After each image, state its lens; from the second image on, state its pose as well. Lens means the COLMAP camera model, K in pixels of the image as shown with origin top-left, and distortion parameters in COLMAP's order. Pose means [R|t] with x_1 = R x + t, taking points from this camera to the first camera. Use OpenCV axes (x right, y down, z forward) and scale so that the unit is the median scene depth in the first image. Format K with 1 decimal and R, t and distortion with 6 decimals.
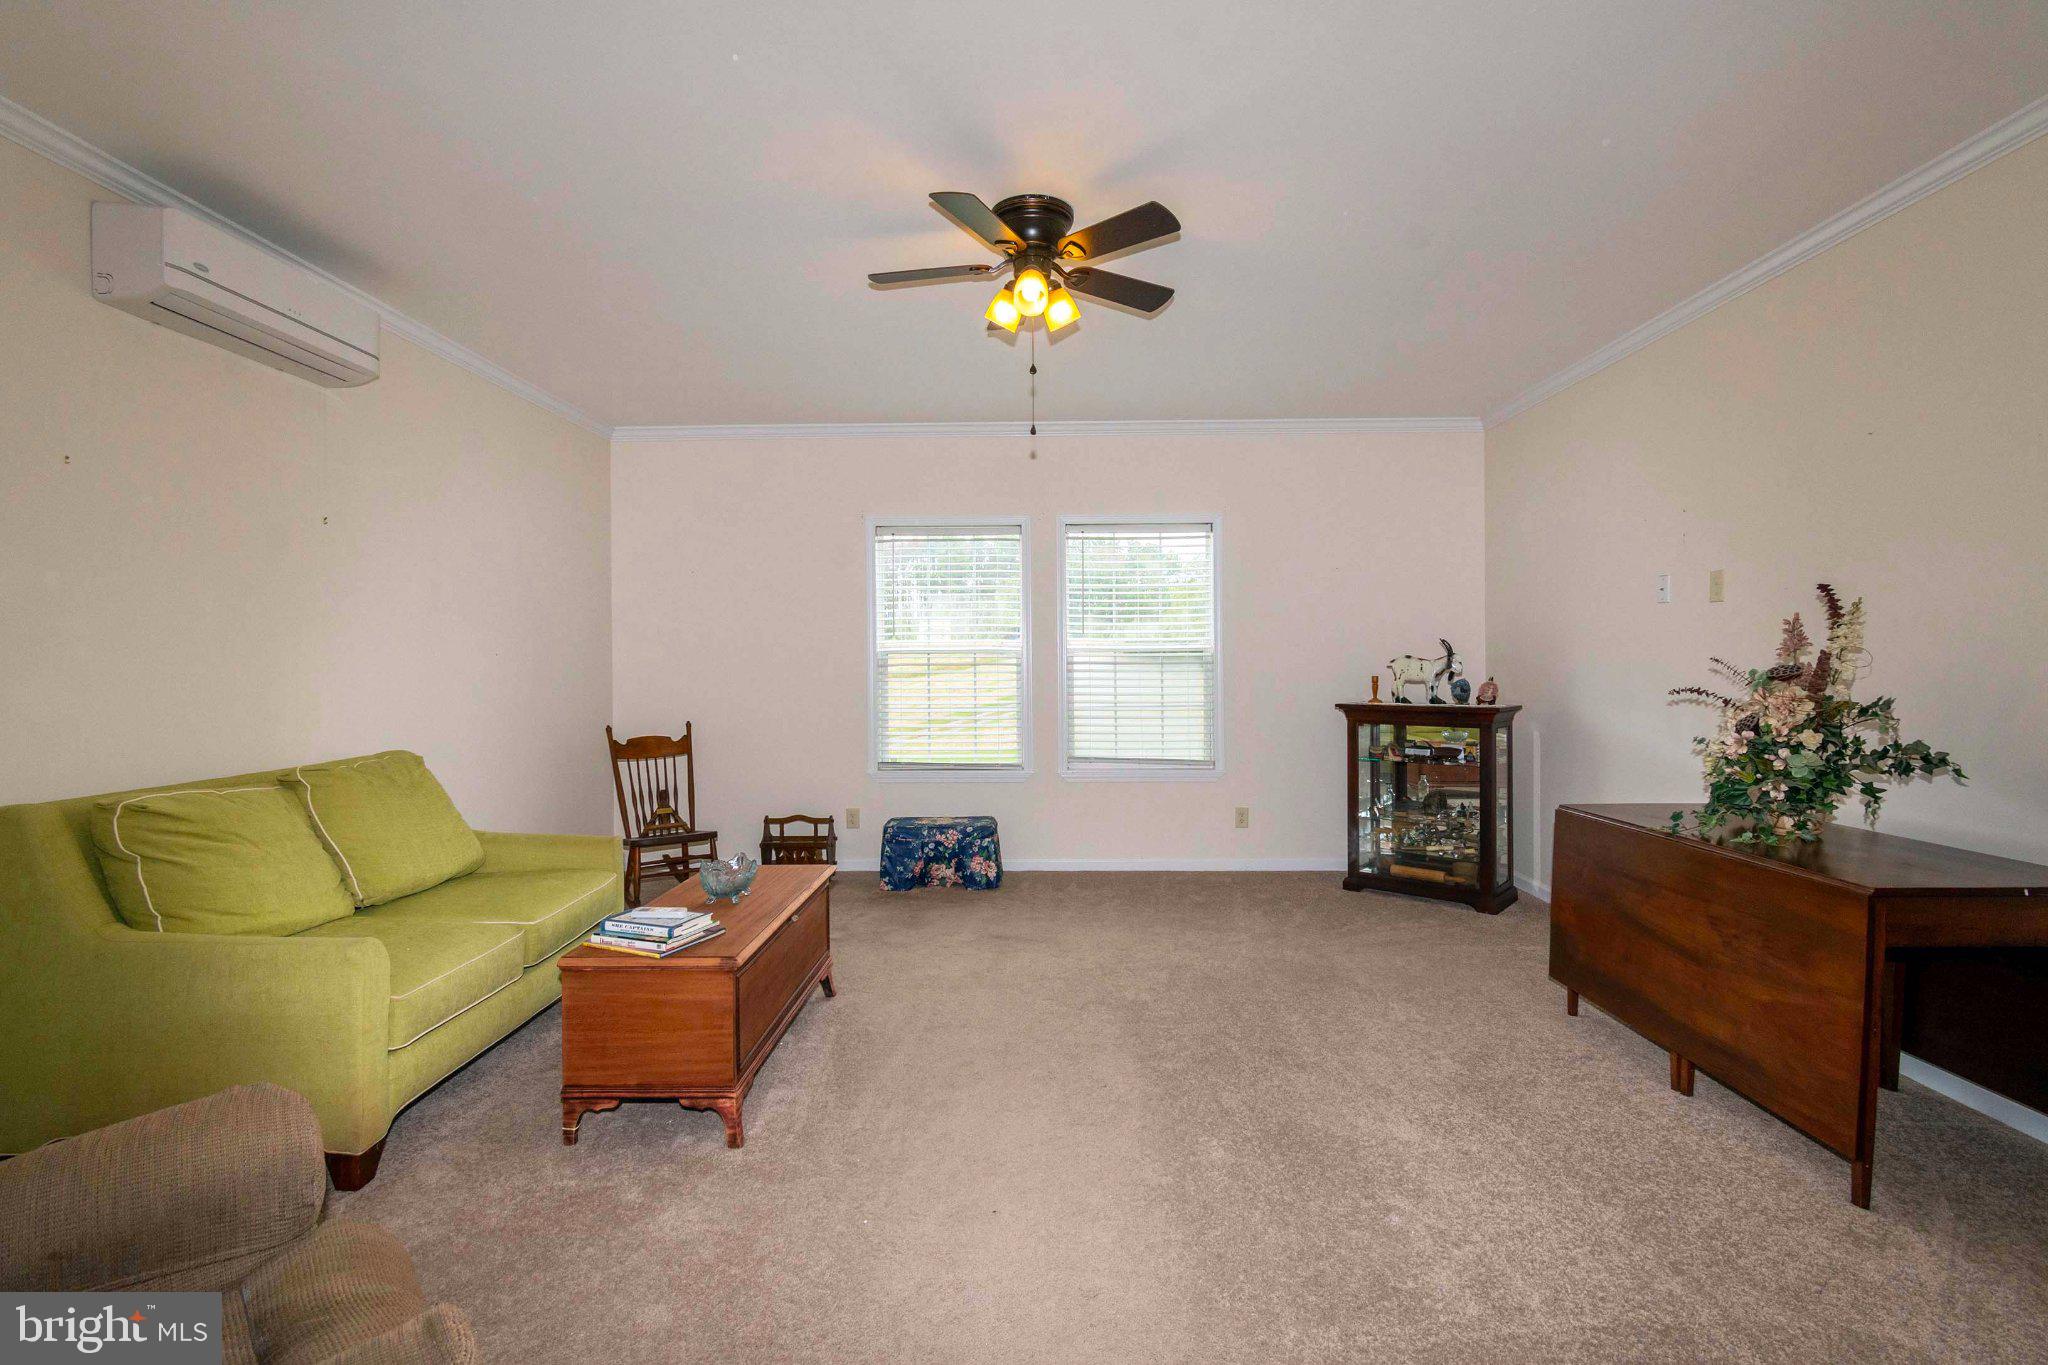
lens RADIAL K [[903.2, 0, 1018.7], [0, 903.2, 674.3], [0, 0, 1]] dist [-0.000132, -0.000117]
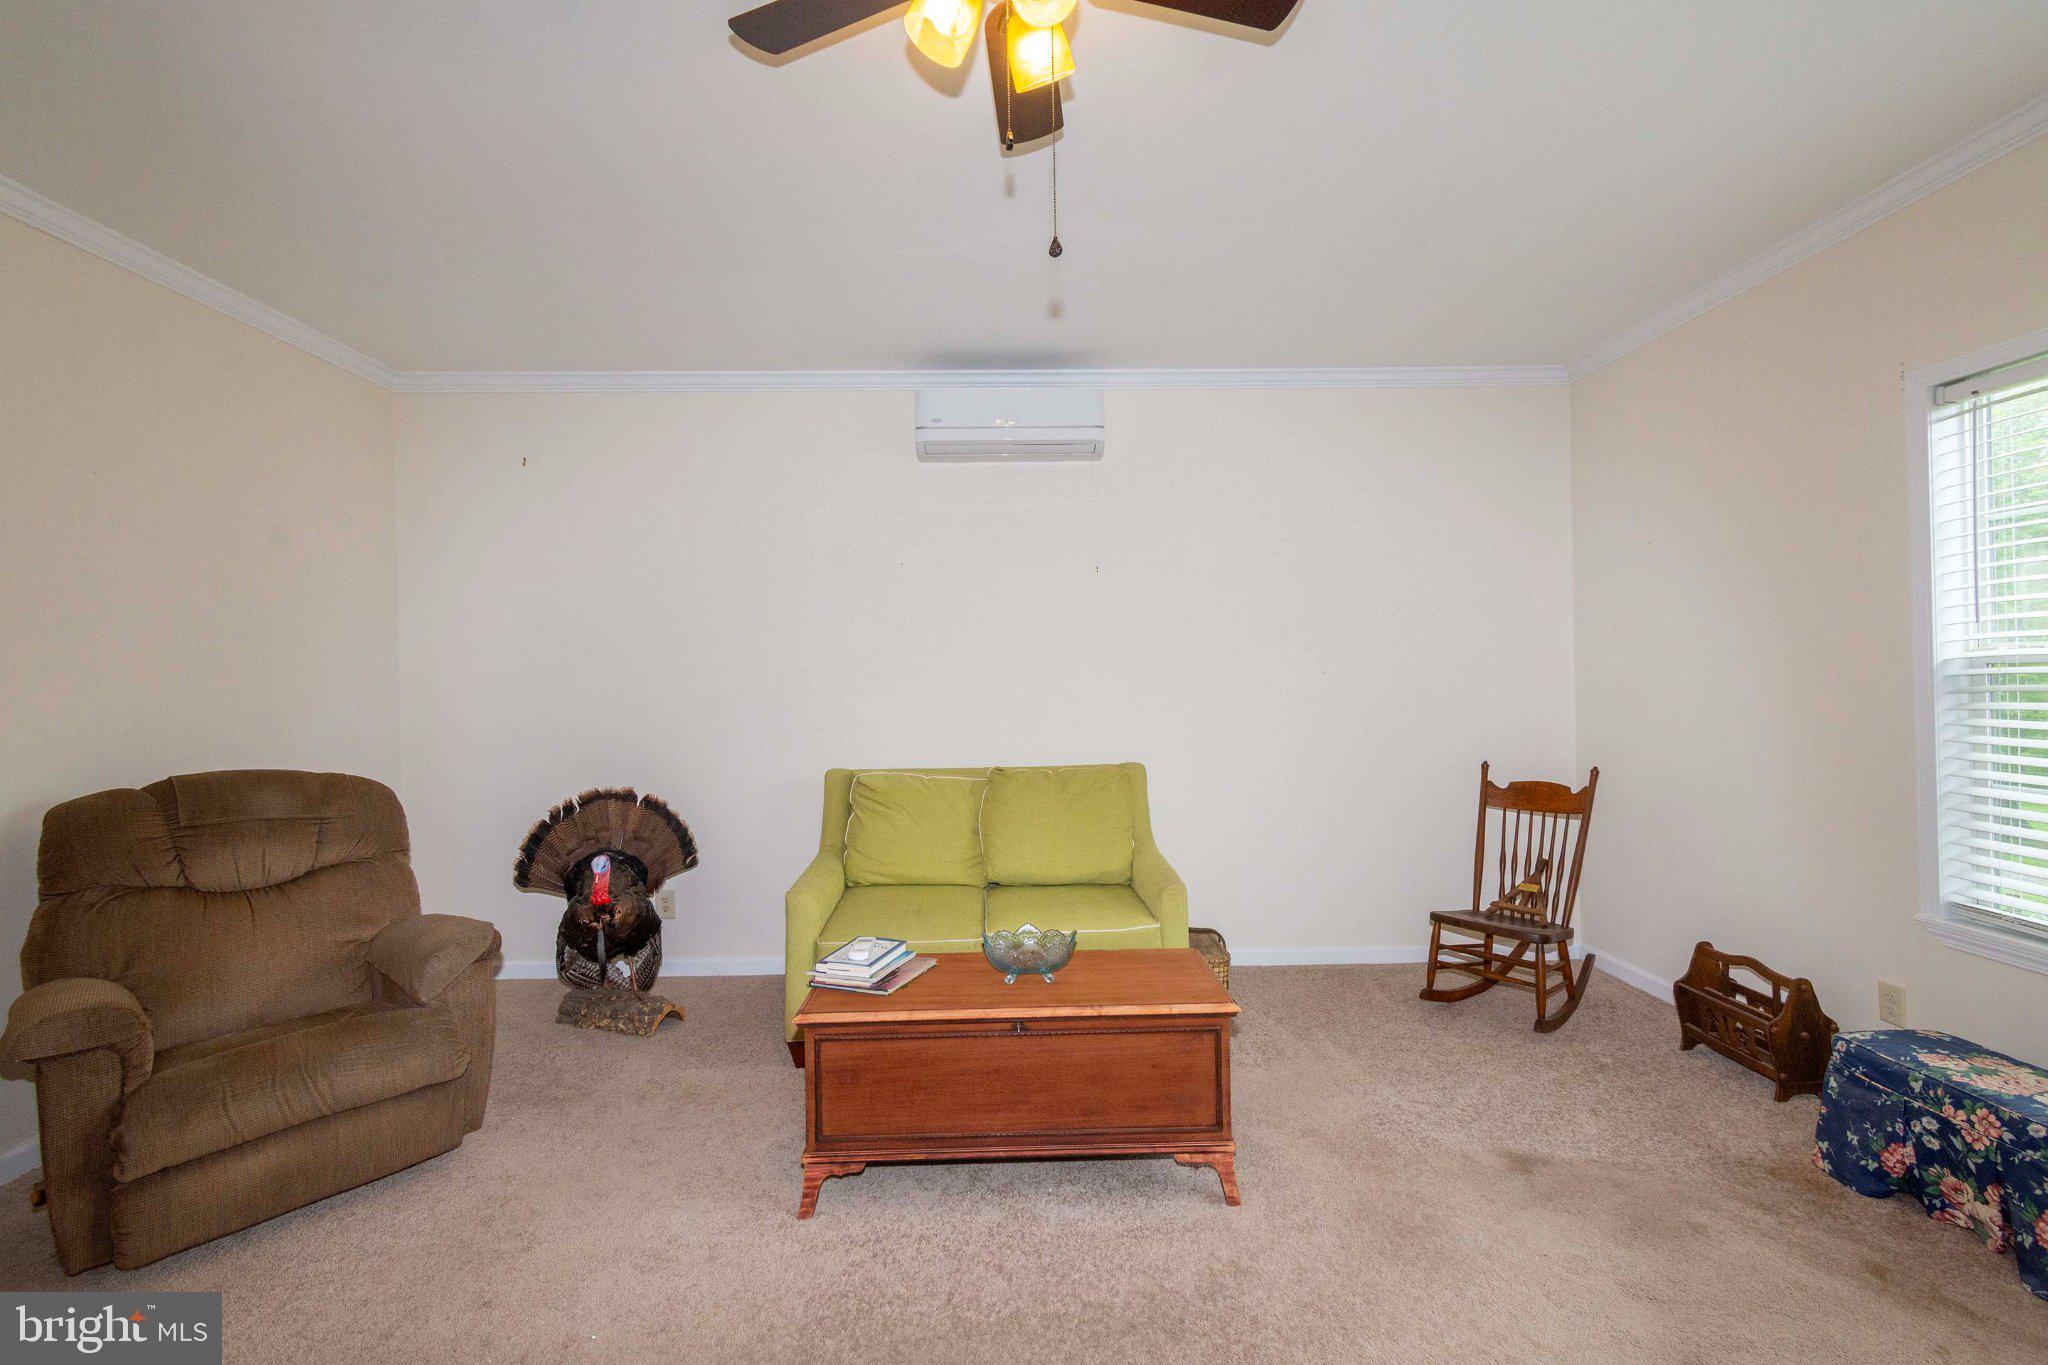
lens RADIAL K [[903.2, 0, 1026.8], [0, 903.2, 680.8], [0, 0, 1]] dist [-0.000132, -0.000117]
pose [[0.048011, 0.008598, -0.998810, 0.299267], [0.001289, 0.999962, 0.008670, -0.019575], [0.998846, -0.001704, 0.047998, 0.561574]]
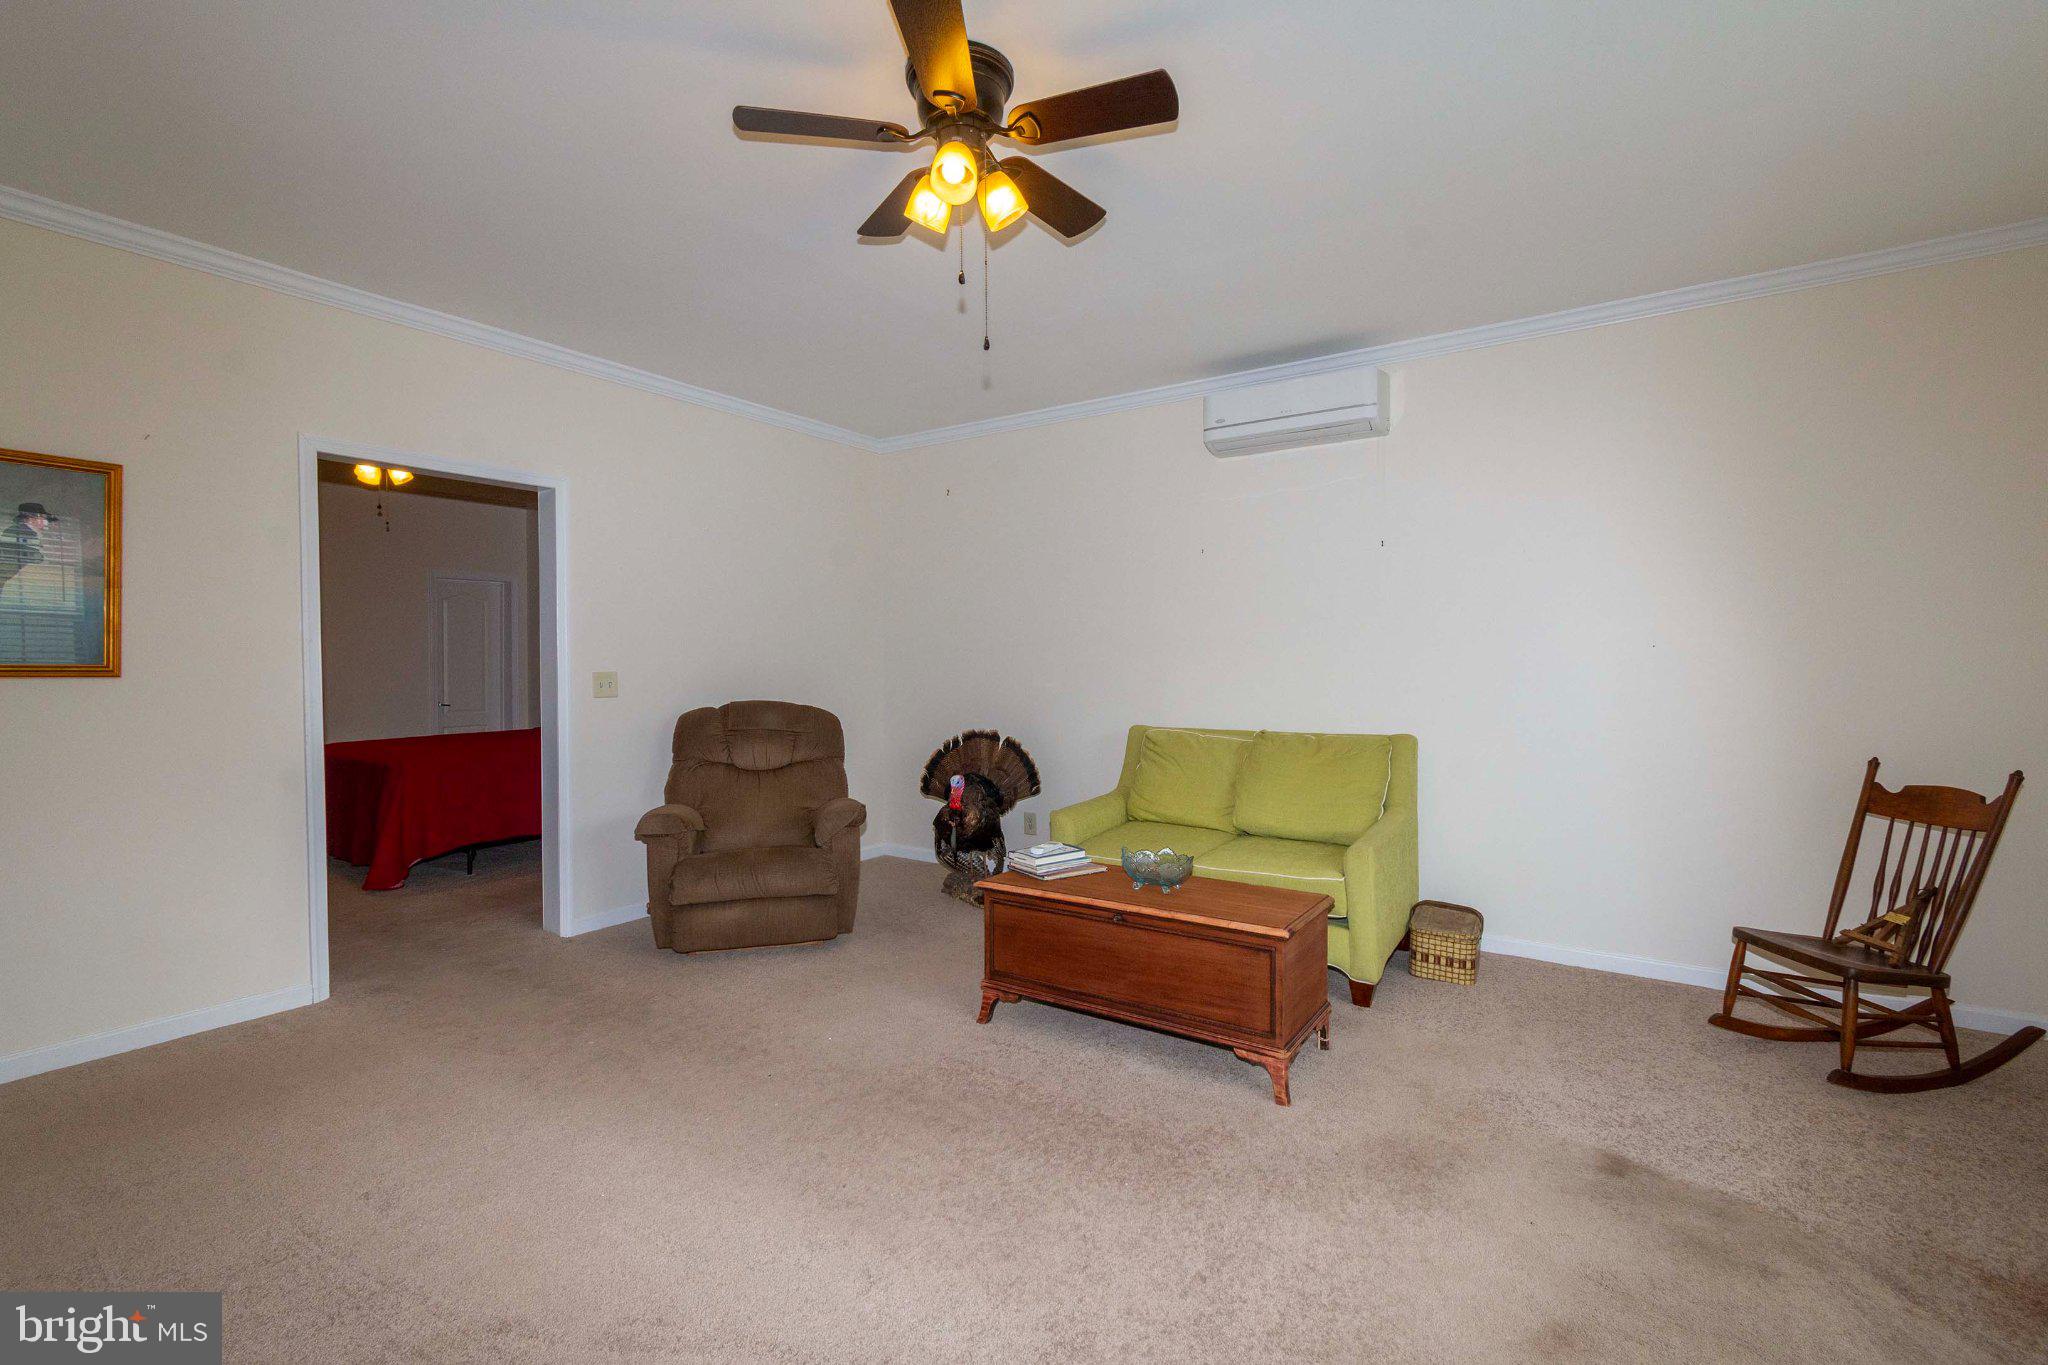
lens RADIAL K [[903.2, 0, 1025.7], [0, 903.2, 684.6], [0, 0, 1]] dist [-0.000132, -0.000117]
pose [[-0.539138, 0.025941, -0.841818, 0.361585], [-0.004816, 0.999414, 0.033882, -0.010163], [0.842204, 0.022321, -0.538697, 0.834254]]
